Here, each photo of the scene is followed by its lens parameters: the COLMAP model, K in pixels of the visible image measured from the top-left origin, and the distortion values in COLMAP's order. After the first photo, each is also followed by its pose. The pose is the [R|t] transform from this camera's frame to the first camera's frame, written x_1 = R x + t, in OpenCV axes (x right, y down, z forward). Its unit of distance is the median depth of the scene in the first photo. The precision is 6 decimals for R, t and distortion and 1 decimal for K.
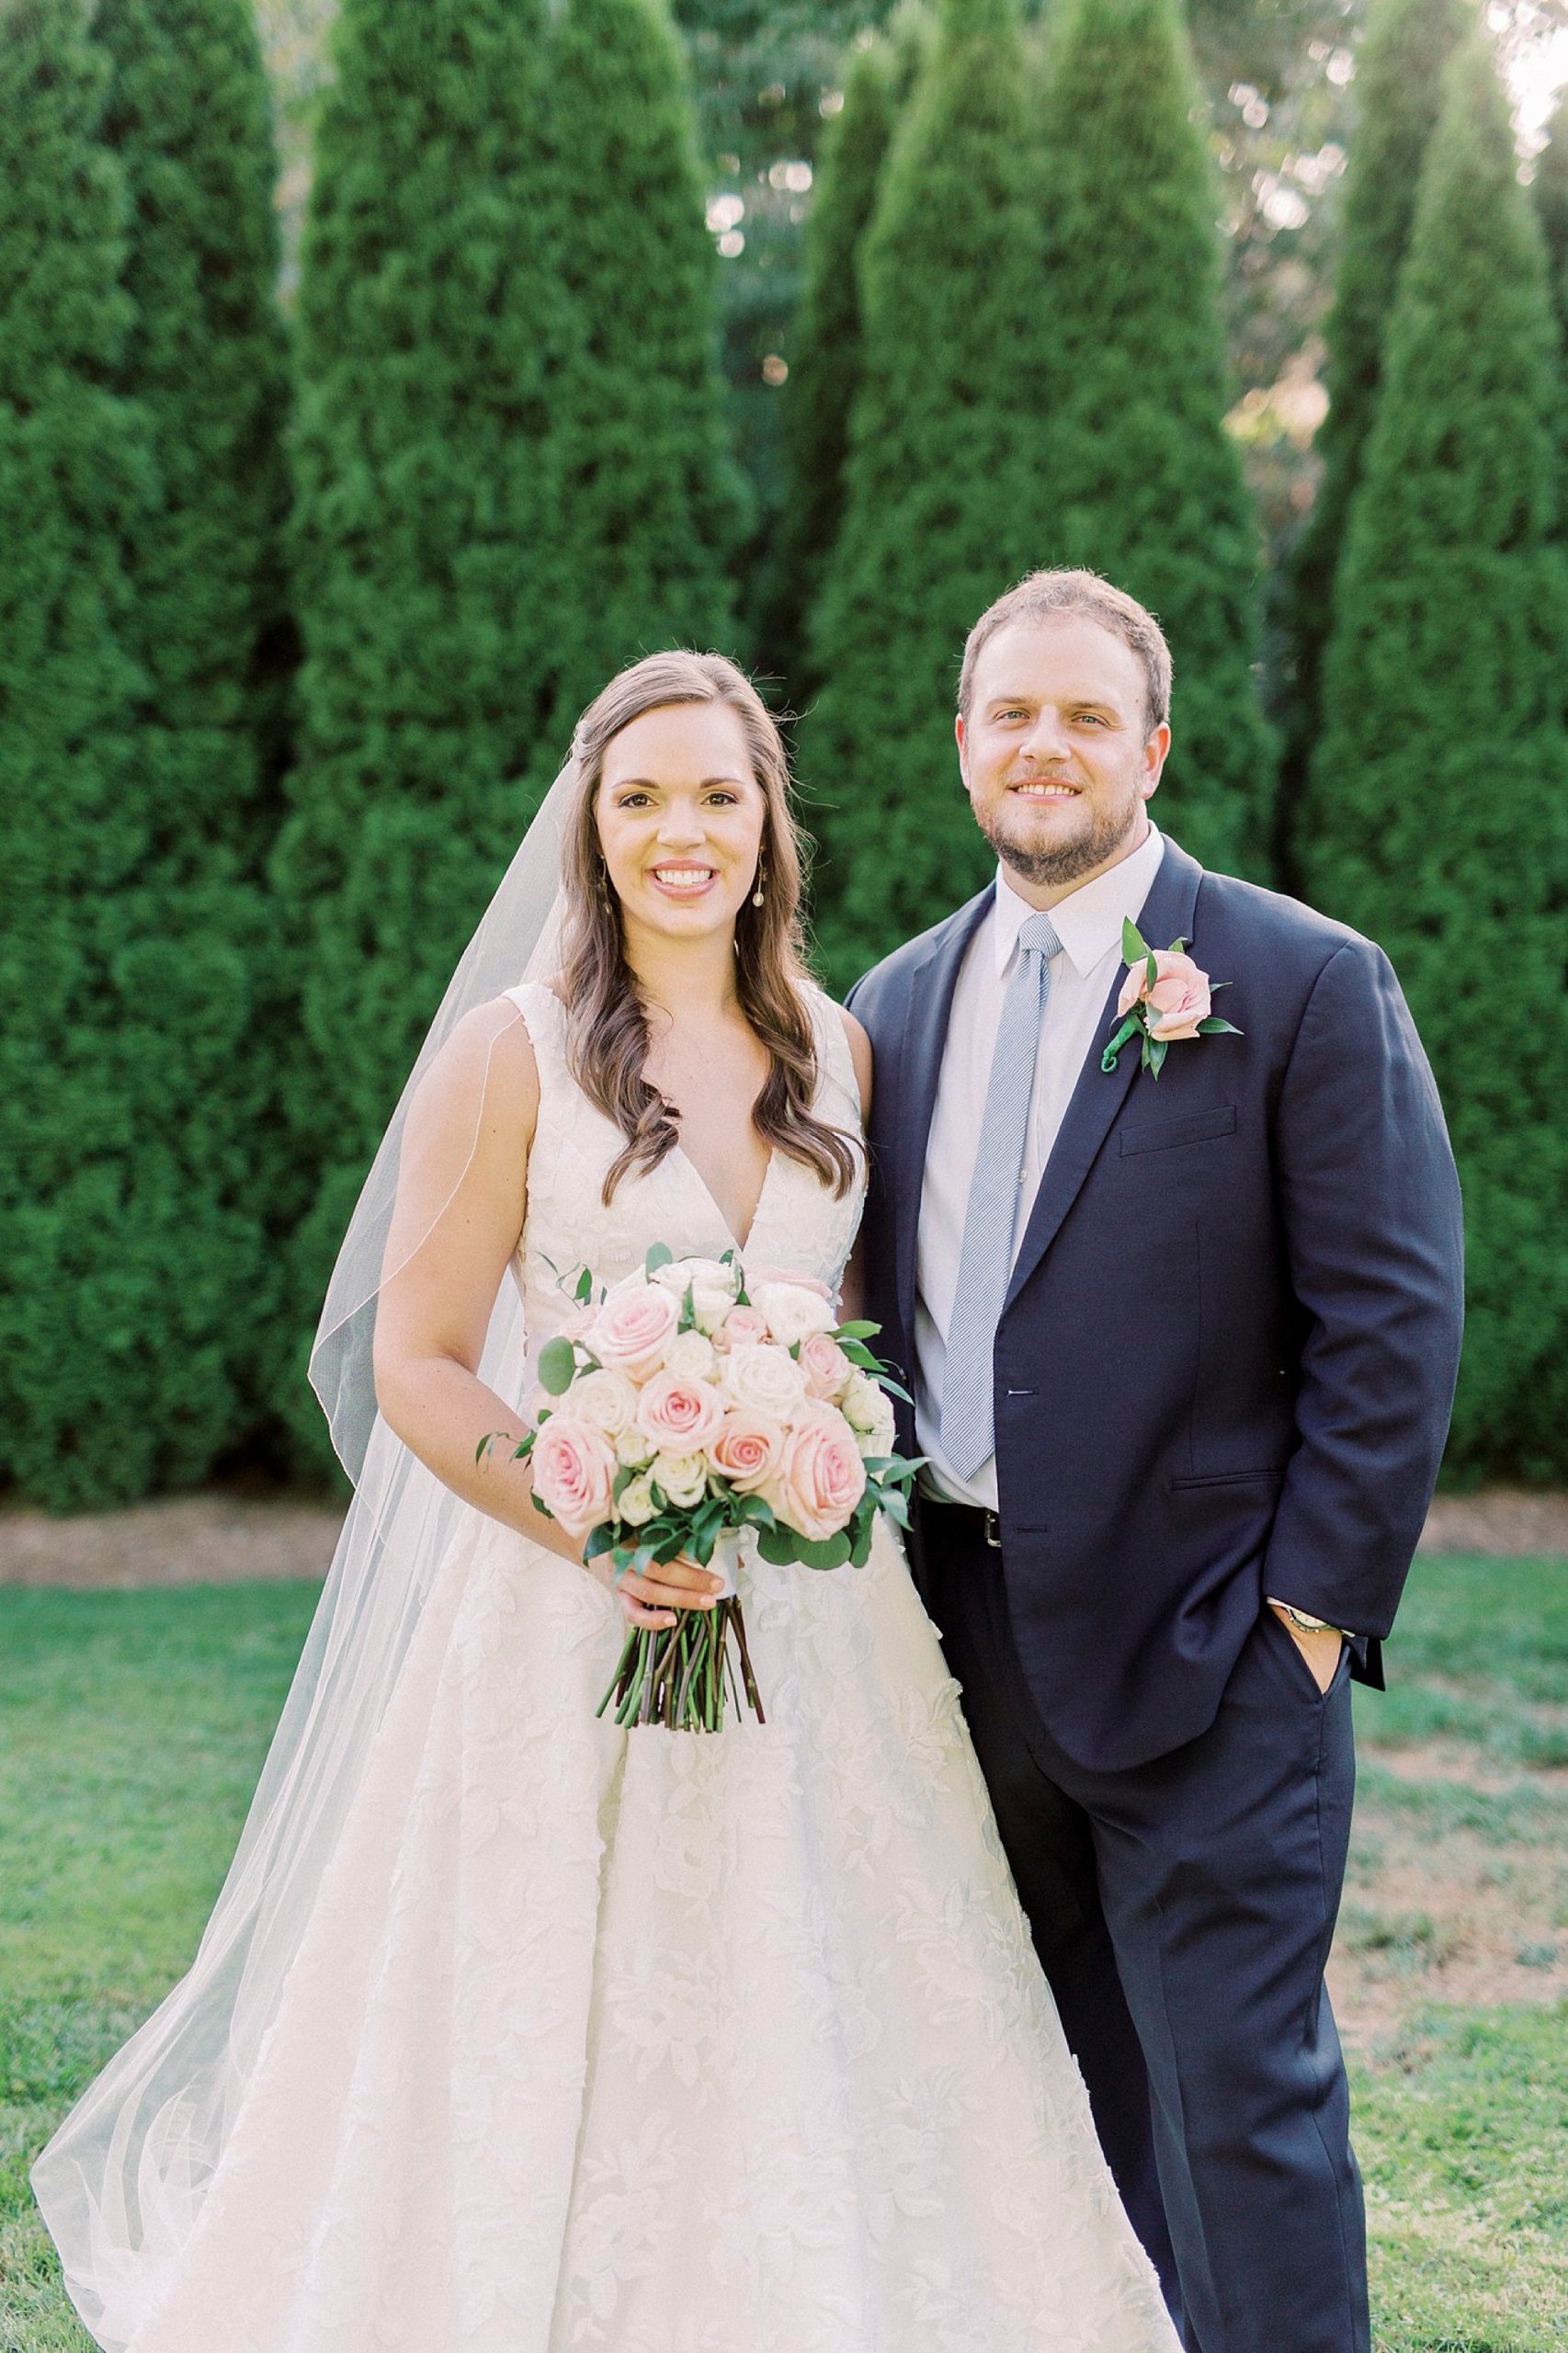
lens RADIAL K [[3500.8, 0, 783.8], [0, 3500.8, 1213.8], [0, 0, 1]] dist [-0.022506, 0.000000]
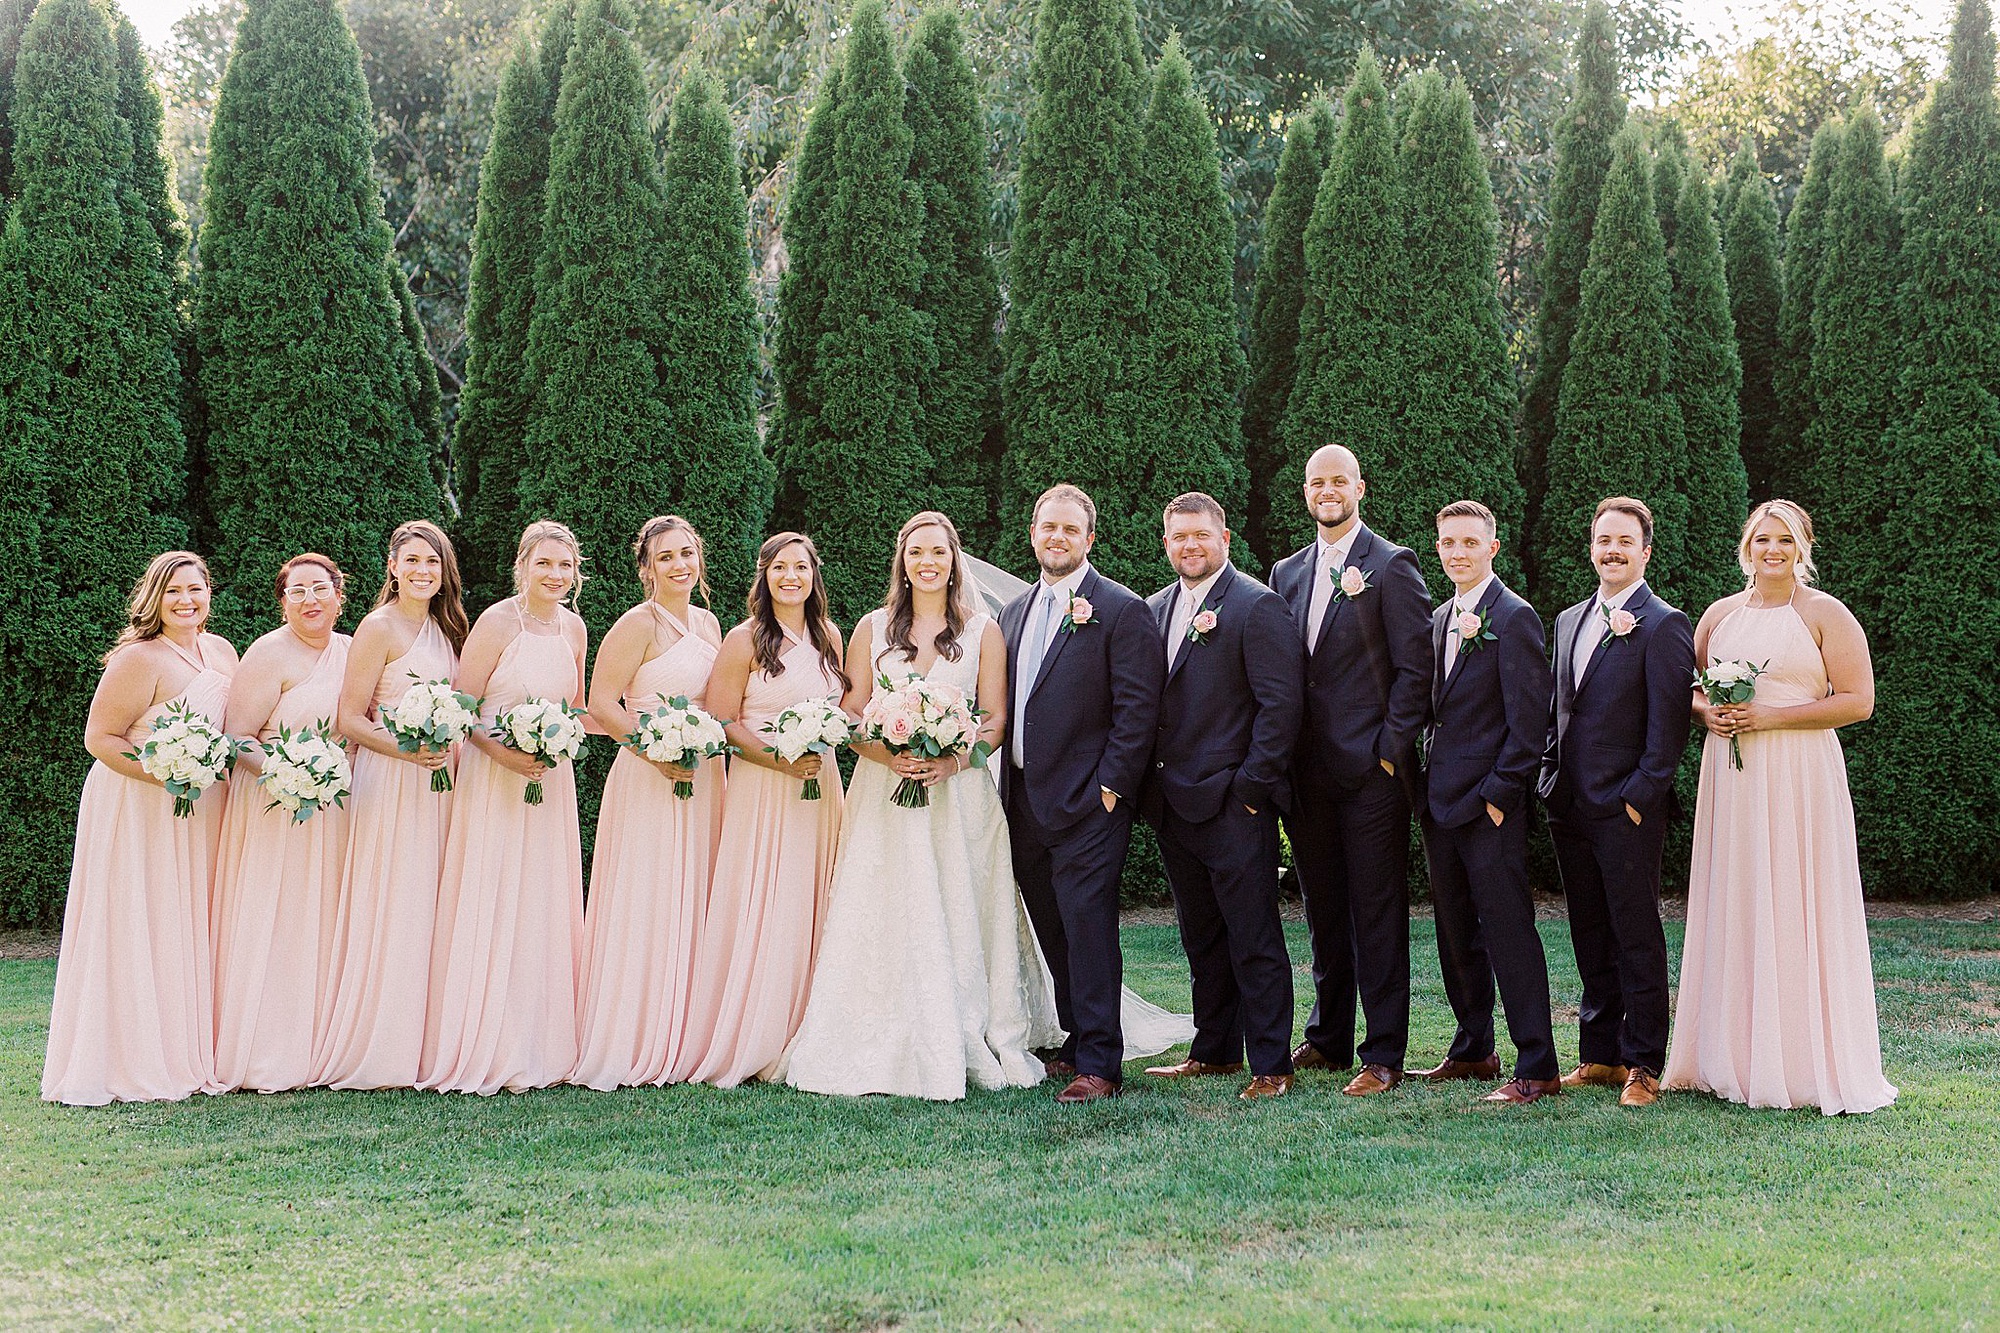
lens RADIAL K [[2975.7, 0, 1051.5], [0, 2975.7, 662.0], [0, 0, 1]] dist [-0.022506, 0.000000]
pose [[0.999123, 0.003146, 0.041752, -0.188357], [-0.001199, 0.998914, -0.046581, 0.032101], [-0.041853, 0.046490, 0.998042, -0.610191]]
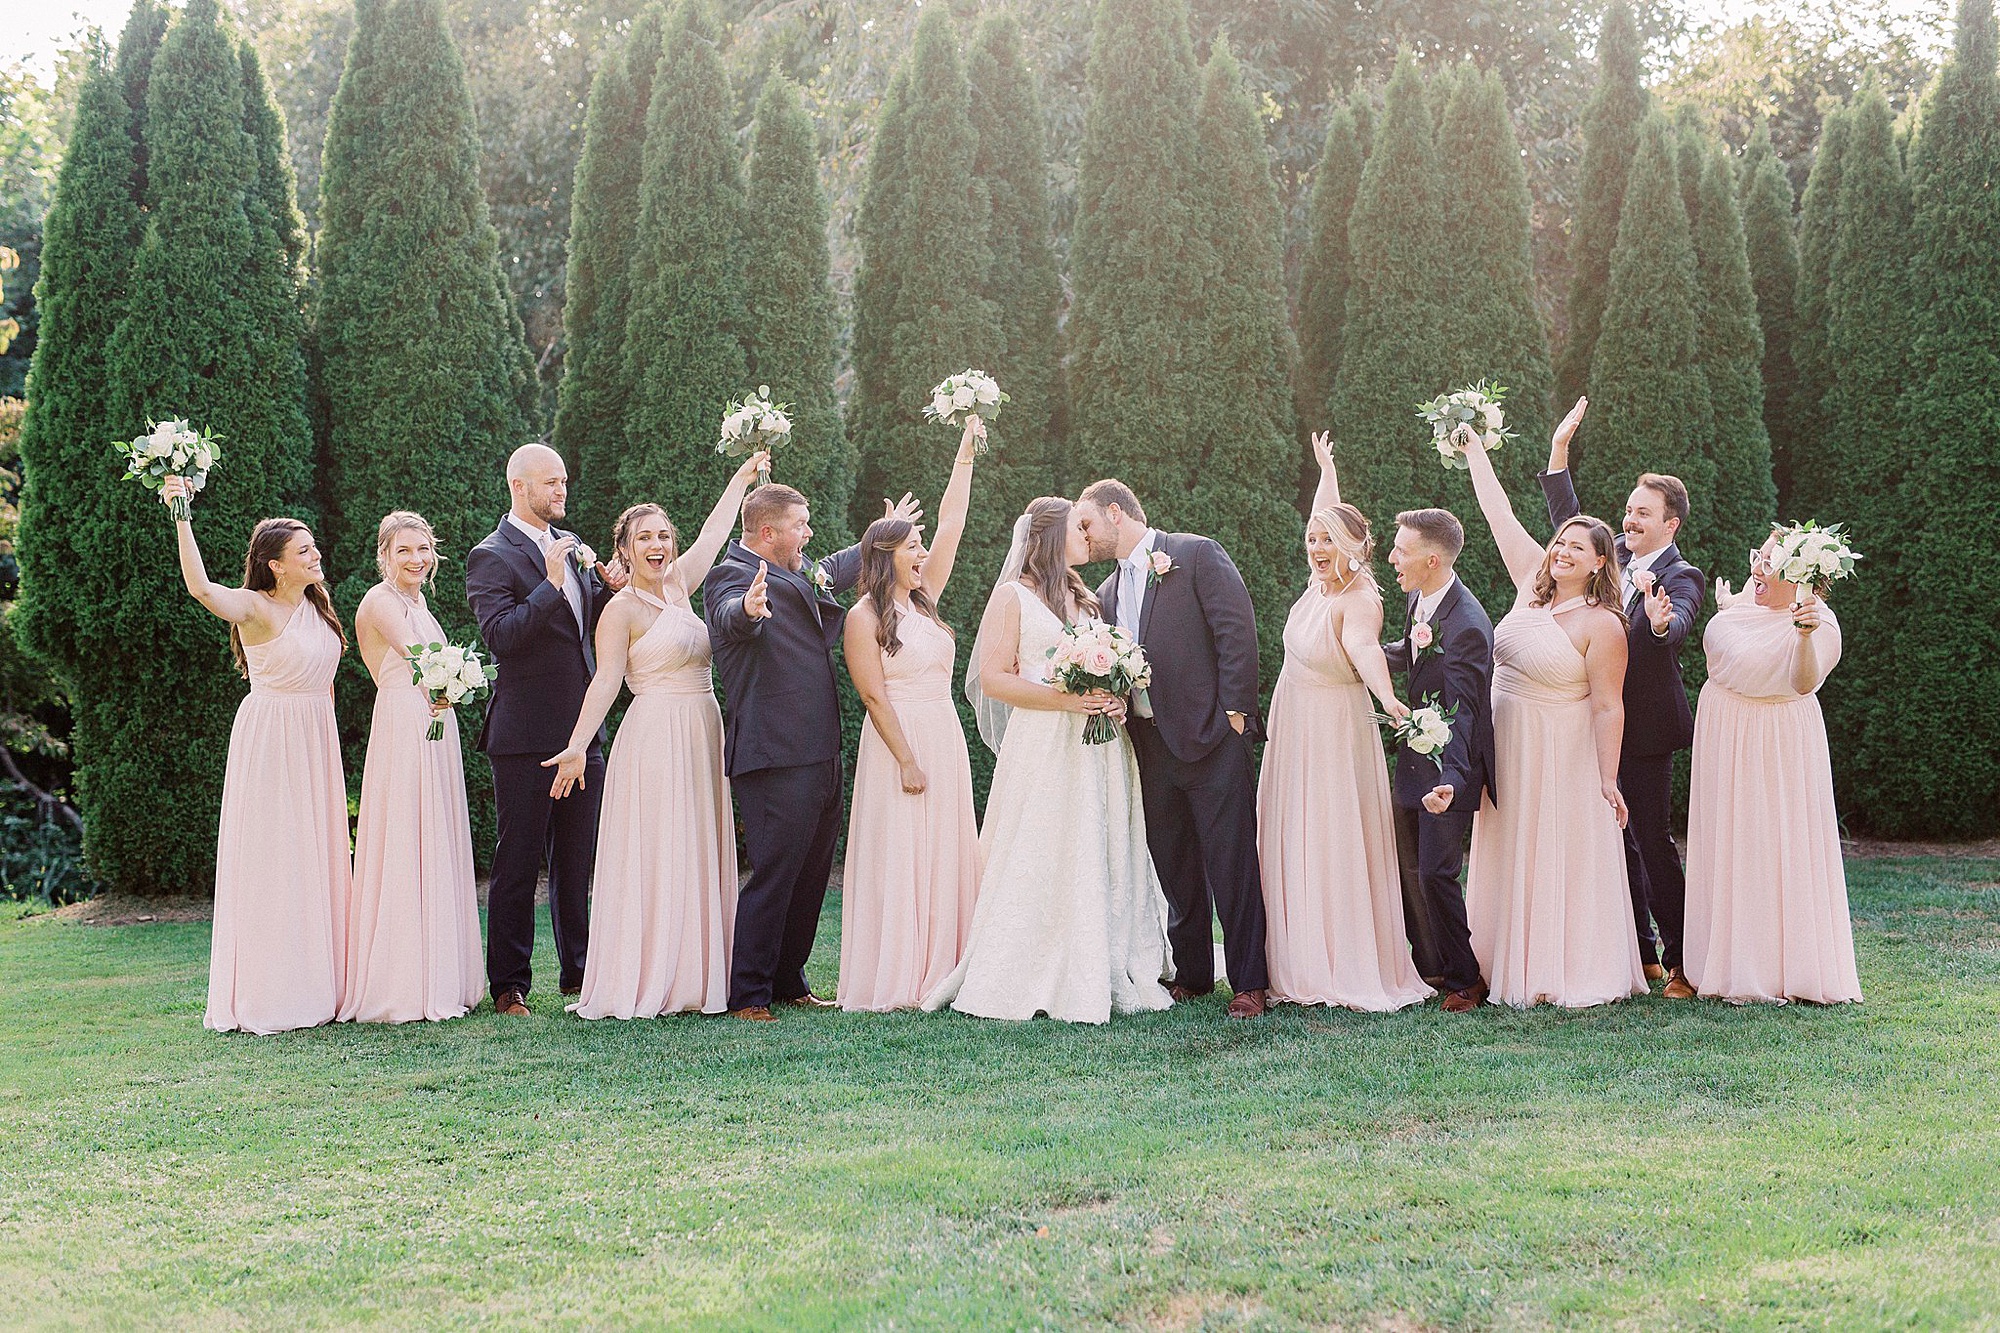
lens RADIAL K [[2975.7, 0, 987.3], [0, 2975.7, 669.7], [0, 0, 1]] dist [-0.022506, 0.000000]
pose [[0.999266, -0.015452, 0.035054, -0.257736], [0.016783, 0.999137, -0.037997, 0.044238], [-0.034436, 0.038557, 0.998663, -0.707214]]
